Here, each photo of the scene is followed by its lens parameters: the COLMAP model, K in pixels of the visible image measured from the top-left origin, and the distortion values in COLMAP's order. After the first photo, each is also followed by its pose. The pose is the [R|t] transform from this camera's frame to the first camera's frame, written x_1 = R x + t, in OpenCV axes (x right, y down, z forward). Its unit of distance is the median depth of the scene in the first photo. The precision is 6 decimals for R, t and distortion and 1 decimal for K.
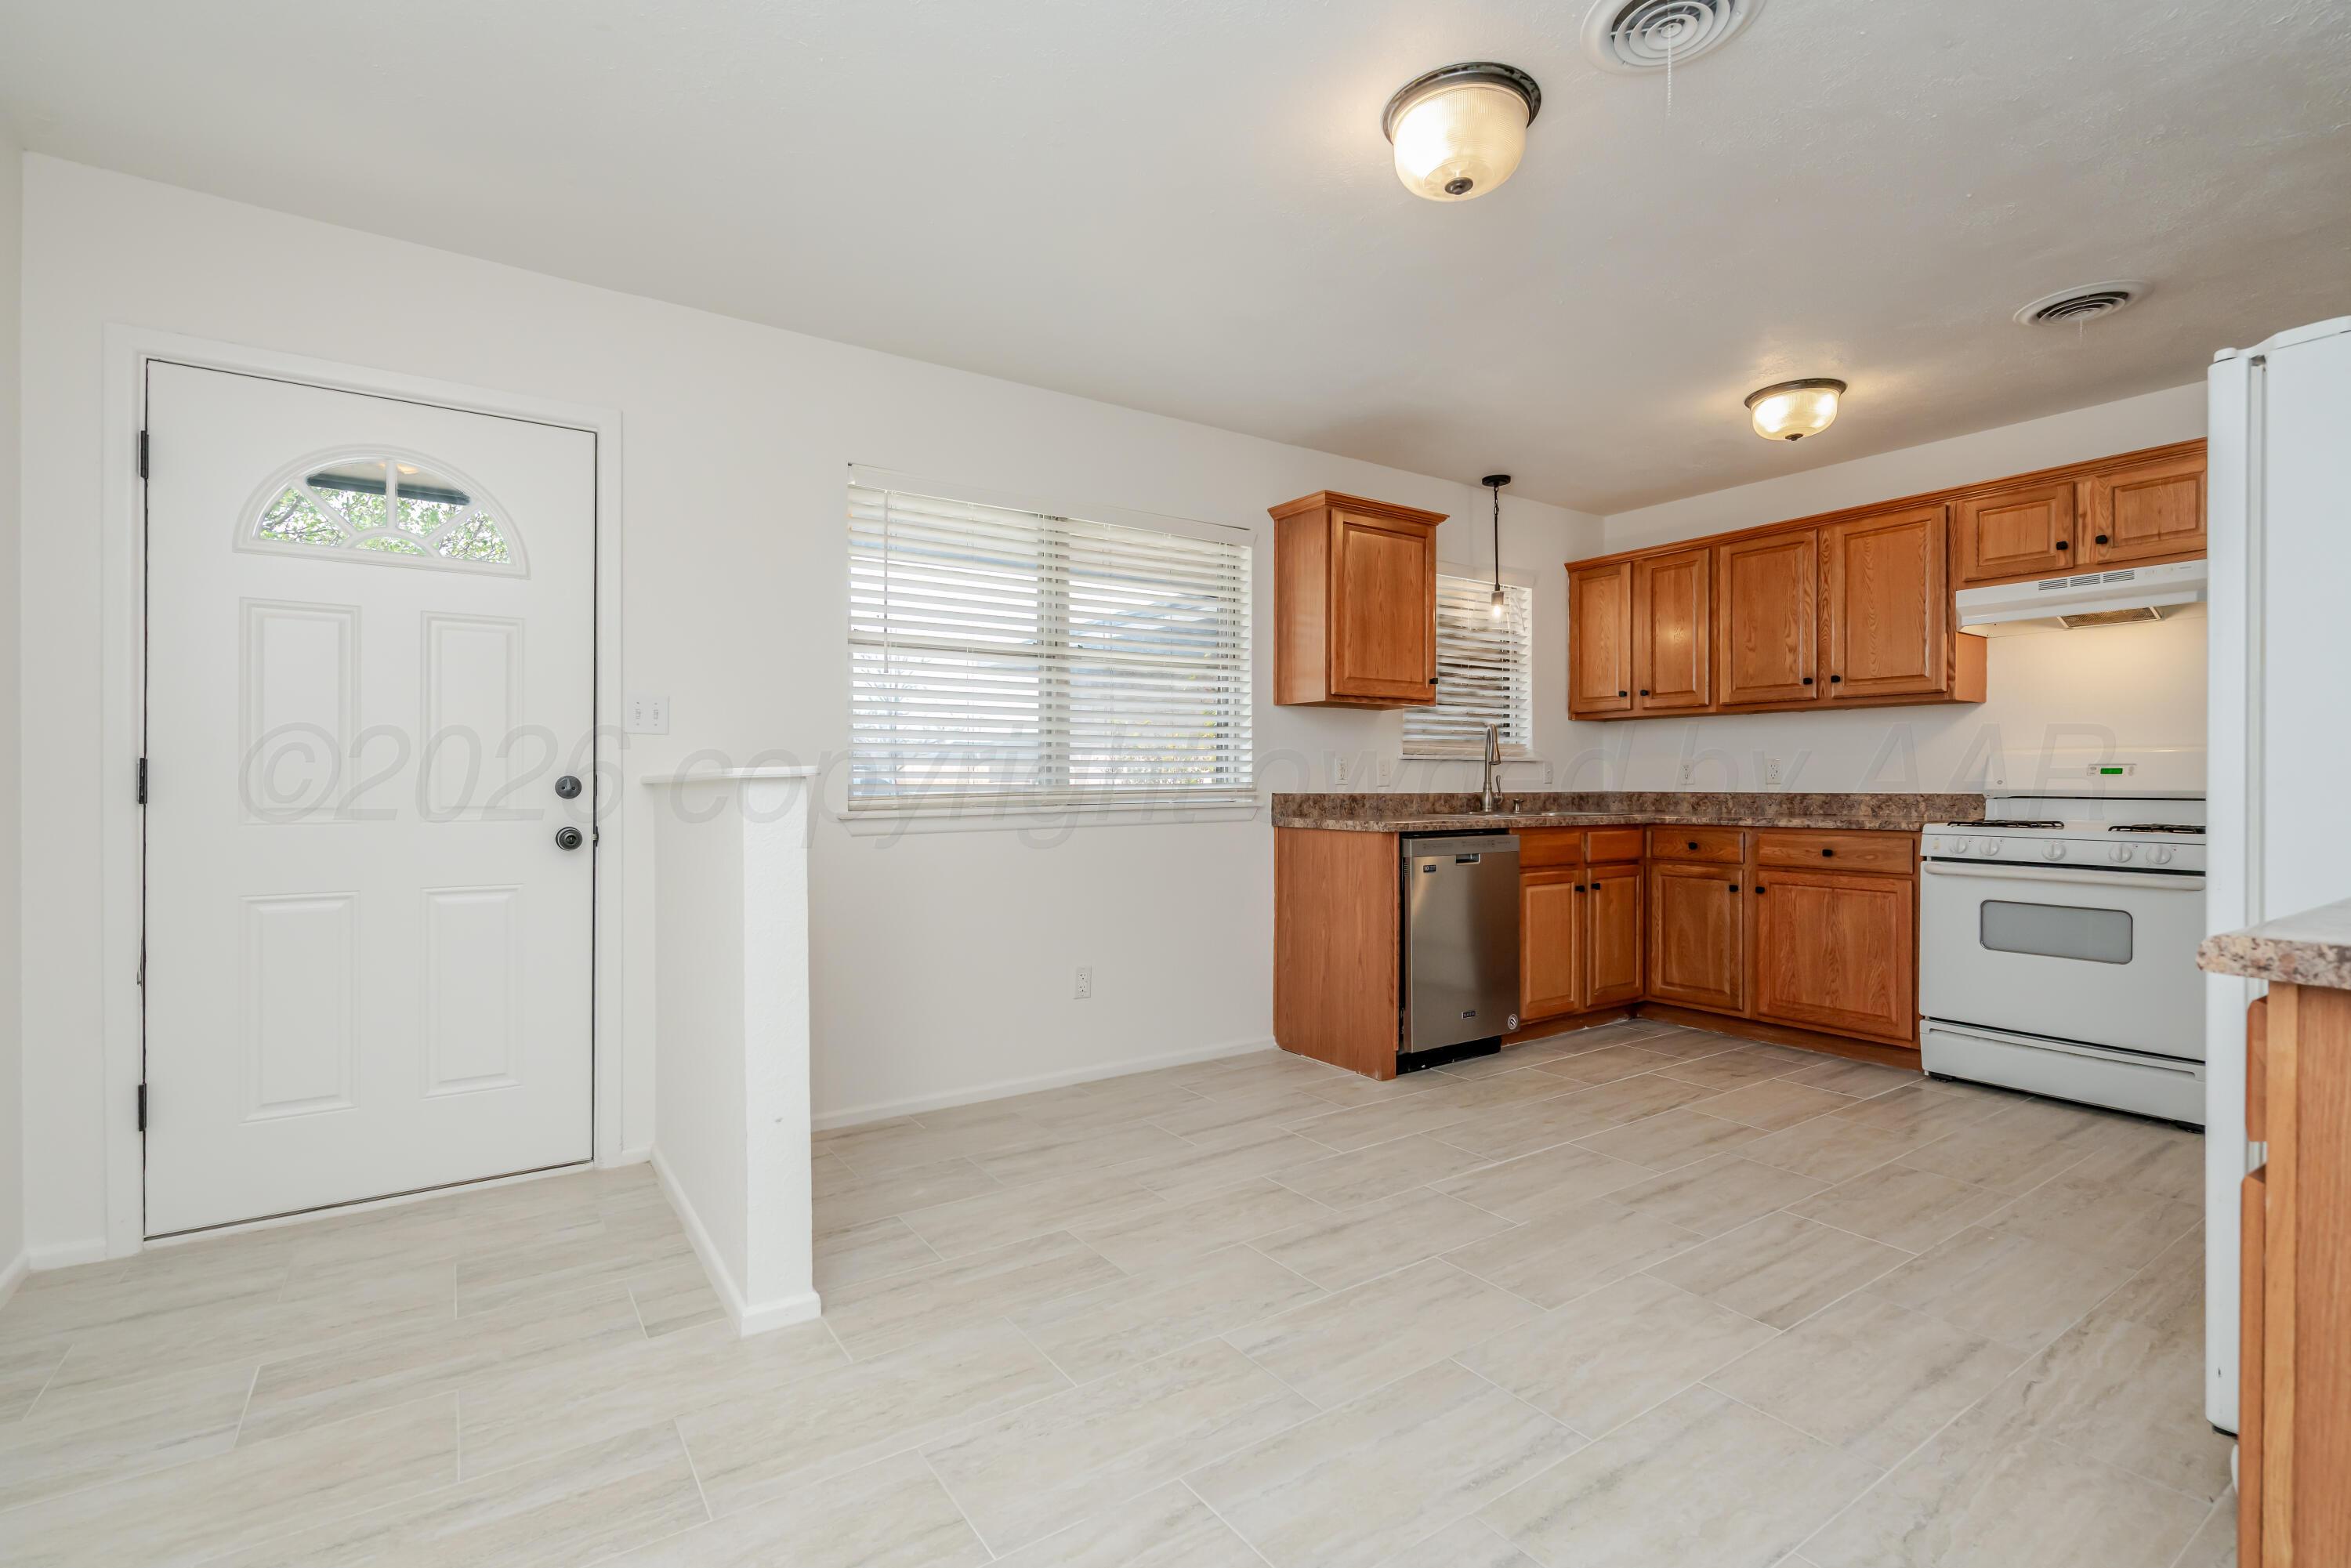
lens RADIAL K [[1060.0, 0, 1178.0], [0, 1060.0, 796.3], [0, 0, 1]] dist [-0.000384, -0.000124]
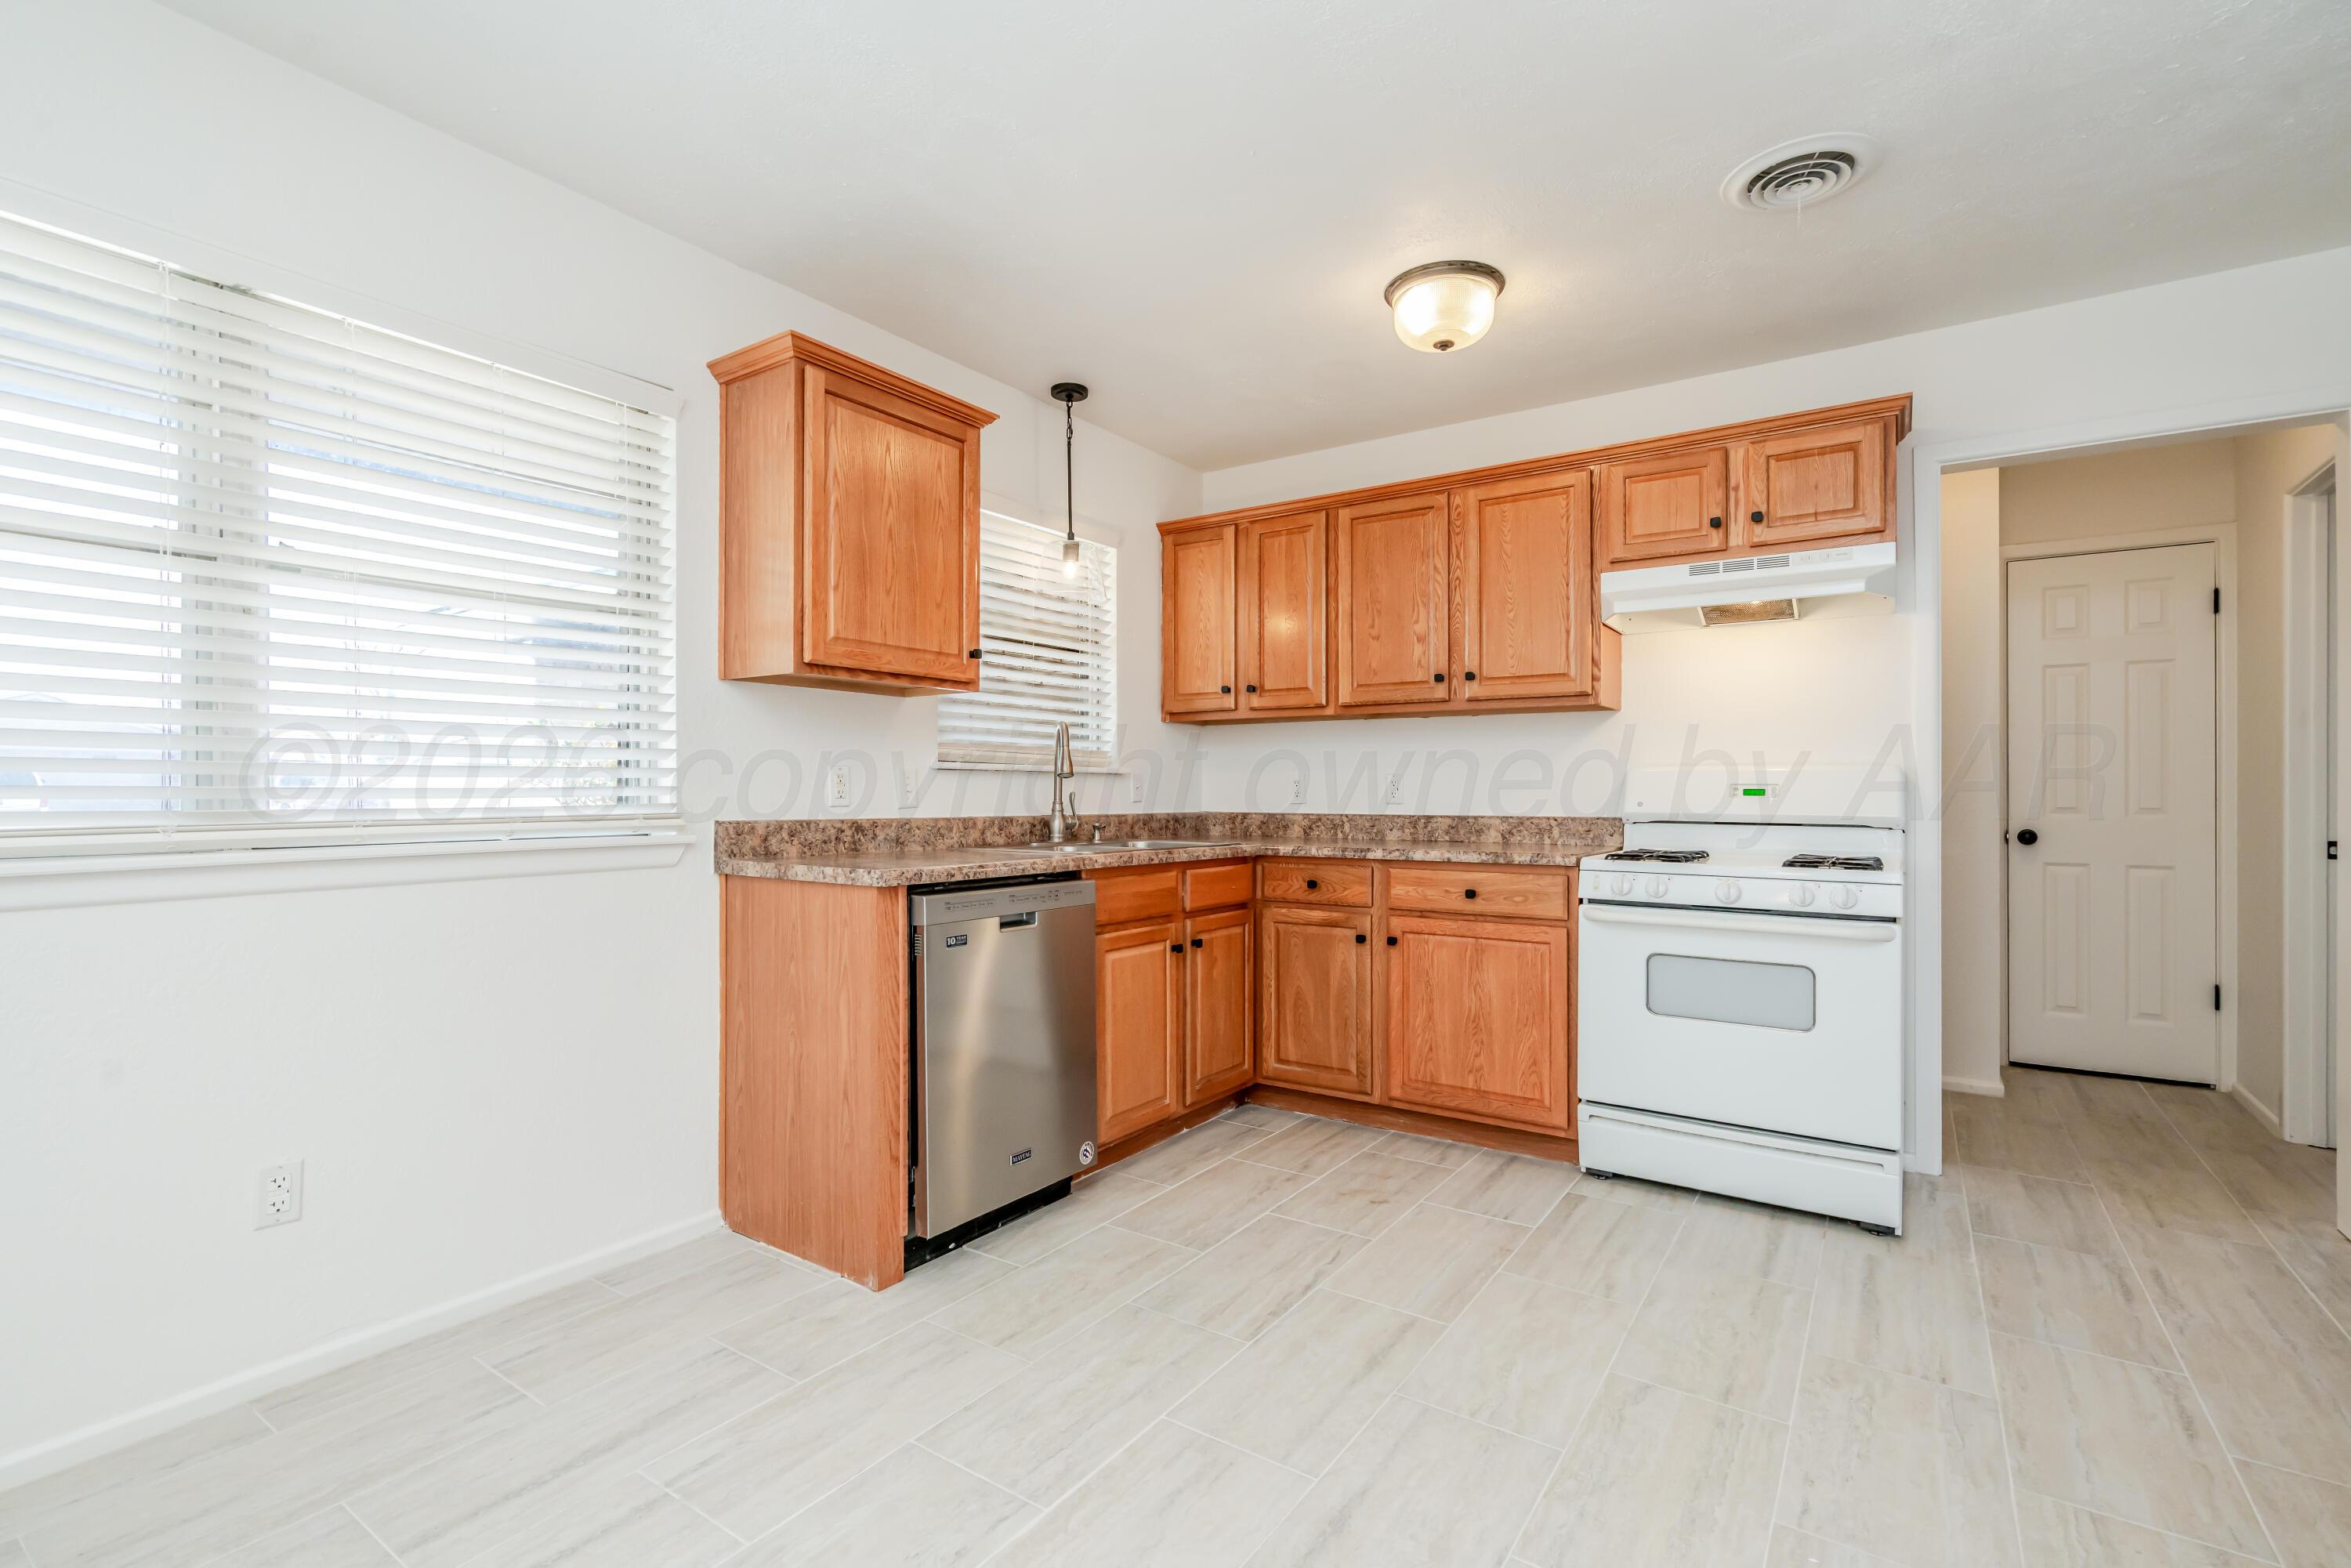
lens RADIAL K [[1066.1, 0, 1168.7], [0, 1066.1, 793.3], [0, 0, 1]] dist [-0.022582, 0.016678]
pose [[0.935480, 0.003545, 0.353363, 0.121562], [0.001195, 0.999912, -0.013195, -0.010784], [-0.353378, 0.012766, 0.935393, 0.334545]]
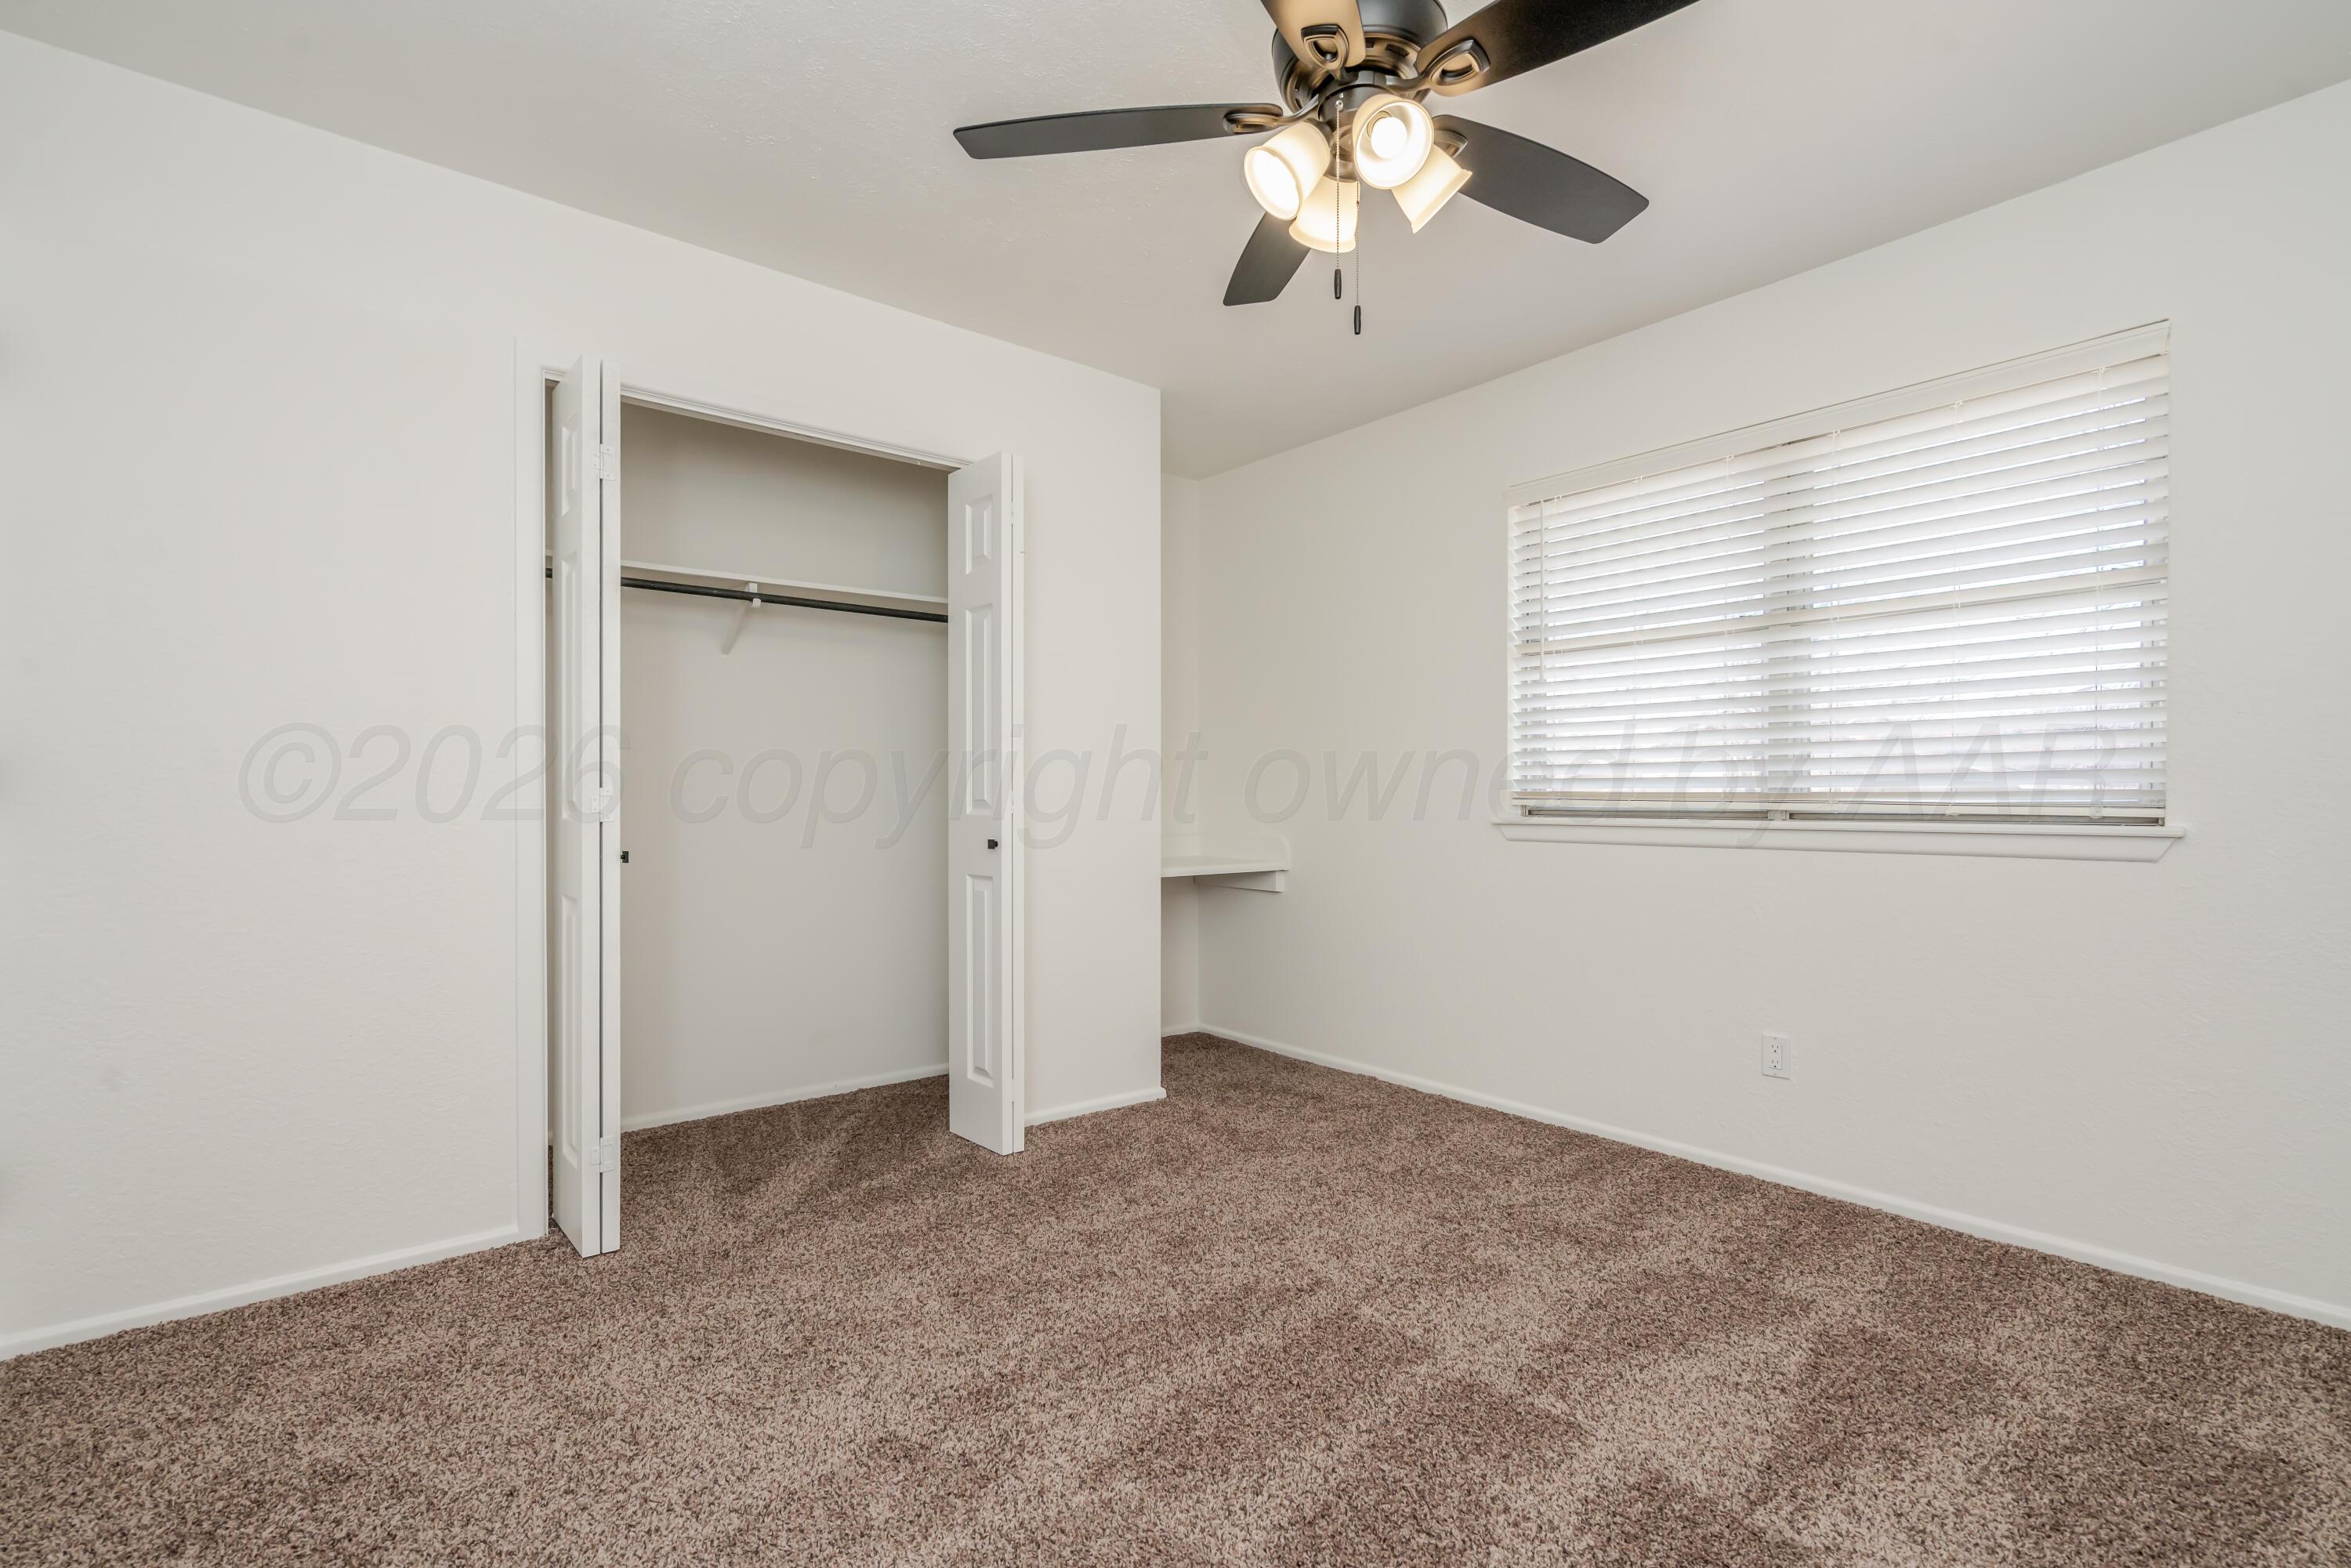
lens RADIAL K [[1060.0, 0, 1178.0], [0, 1060.0, 796.3], [0, 0, 1]] dist [-0.000384, -0.000124]
pose [[0.092661, 0.010592, -0.995641, 0.573052], [-0.008640, 0.999914, 0.009834, -0.009559], [0.995660, 0.007691, 0.092745, 0.449641]]
